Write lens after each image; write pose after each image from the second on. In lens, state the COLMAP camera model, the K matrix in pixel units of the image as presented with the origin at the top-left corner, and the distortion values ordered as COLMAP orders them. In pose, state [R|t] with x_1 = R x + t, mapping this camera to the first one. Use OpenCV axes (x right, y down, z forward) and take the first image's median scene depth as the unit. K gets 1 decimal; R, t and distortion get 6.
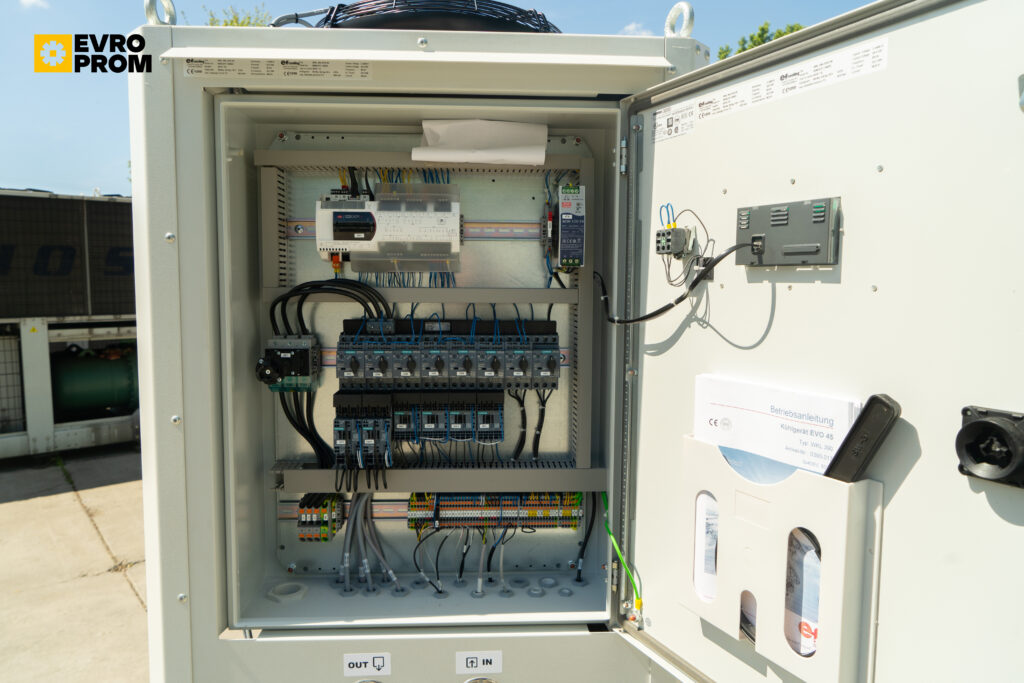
lens RADIAL K [[683.2, 0, 509.9], [0, 683.2, 332.9], [0, 0, 1]] dist [-0.006911, 0.000872]
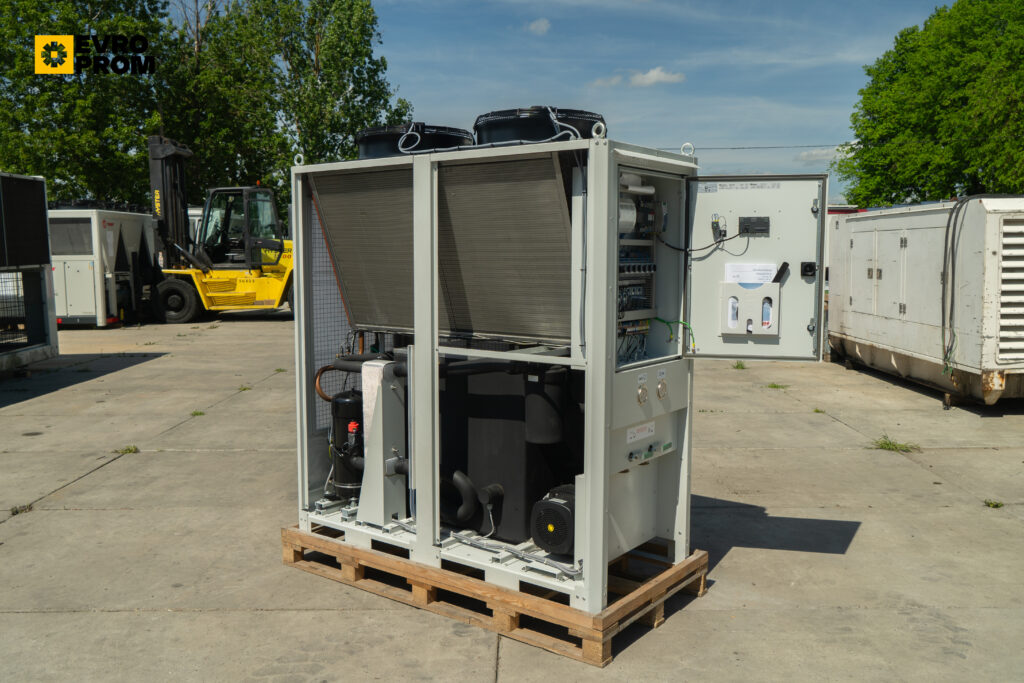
lens RADIAL K [[873.1, 0, 506.6], [0, 873.1, 325.2], [0, 0, 1]] dist [0.001368, 0.006338]
pose [[0.639010, -0.071811, 0.765839, -3.903713], [0.062263, 0.997194, 0.041553, 0.118071], [-0.766674, 0.021131, 0.641689, -0.990249]]
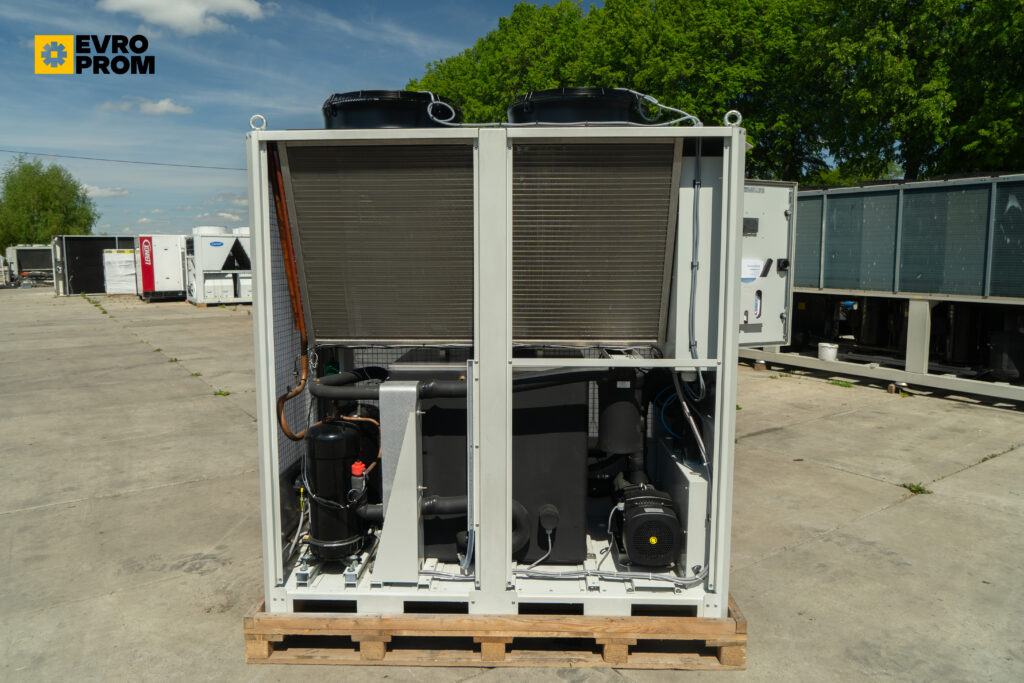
lens RADIAL K [[696.2, 0, 512.6], [0, 696.2, 334.4], [0, 0, 1]] dist [-0.007345, 0.003456]
pose [[0.076342, -0.113409, 0.990611, -3.691430], [0.076995, 0.991214, 0.107545, -0.040601], [-0.994104, 0.068062, 0.084403, 1.914971]]
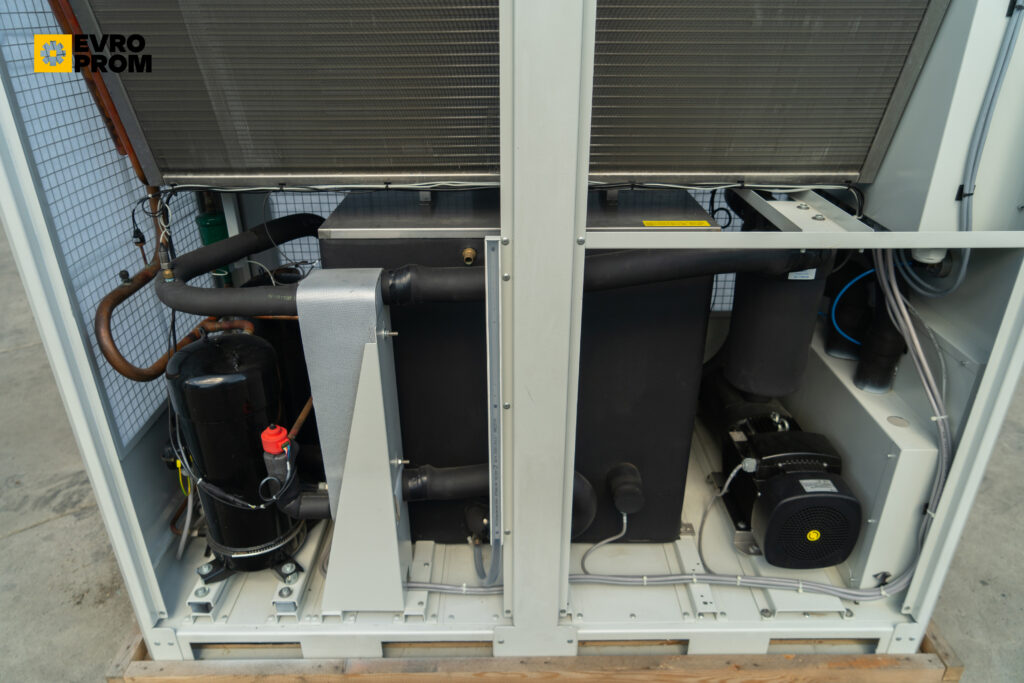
lens RADIAL K [[683.2, 0, 509.9], [0, 683.2, 332.9], [0, 0, 1]] dist [-0.006911, 0.000872]
pose [[0.044285, -0.442877, 0.895488, -1.976511], [0.079815, 0.895070, 0.438724, -0.032543], [-0.995826, 0.052044, 0.074986, 2.239033]]
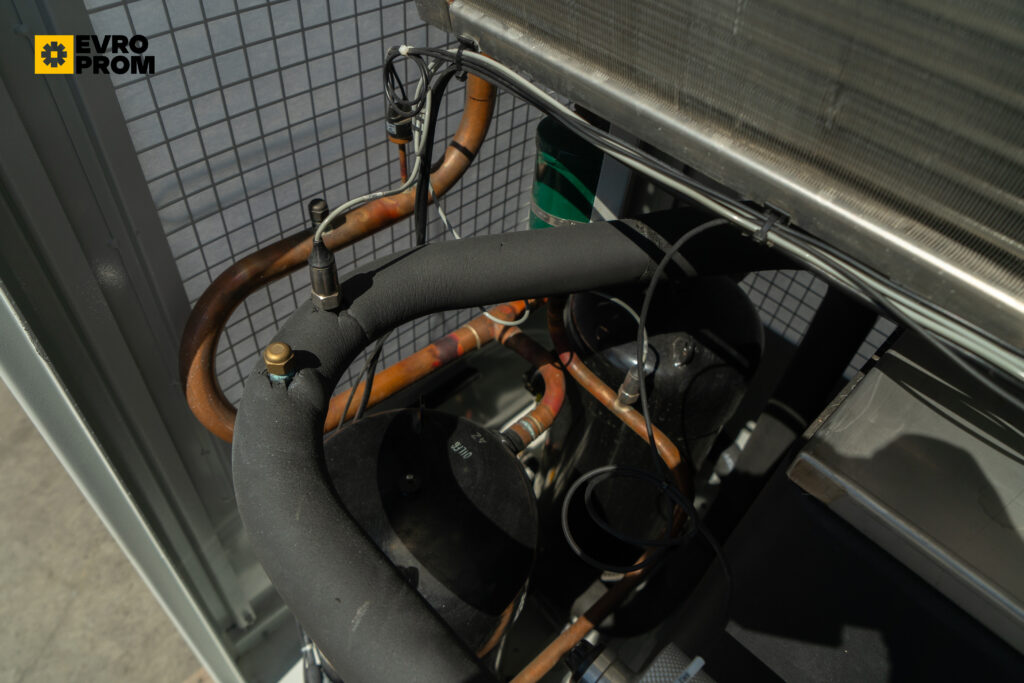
lens RADIAL K [[696.2, 0, 512.6], [0, 696.2, 334.4], [0, 0, 1]] dist [-0.007345, 0.003456]
pose [[0.733142, -0.453735, 0.506584, -0.734567], [-0.030642, 0.722098, 0.691112, 0.102456], [-0.679385, -0.522206, 0.515496, 2.743357]]
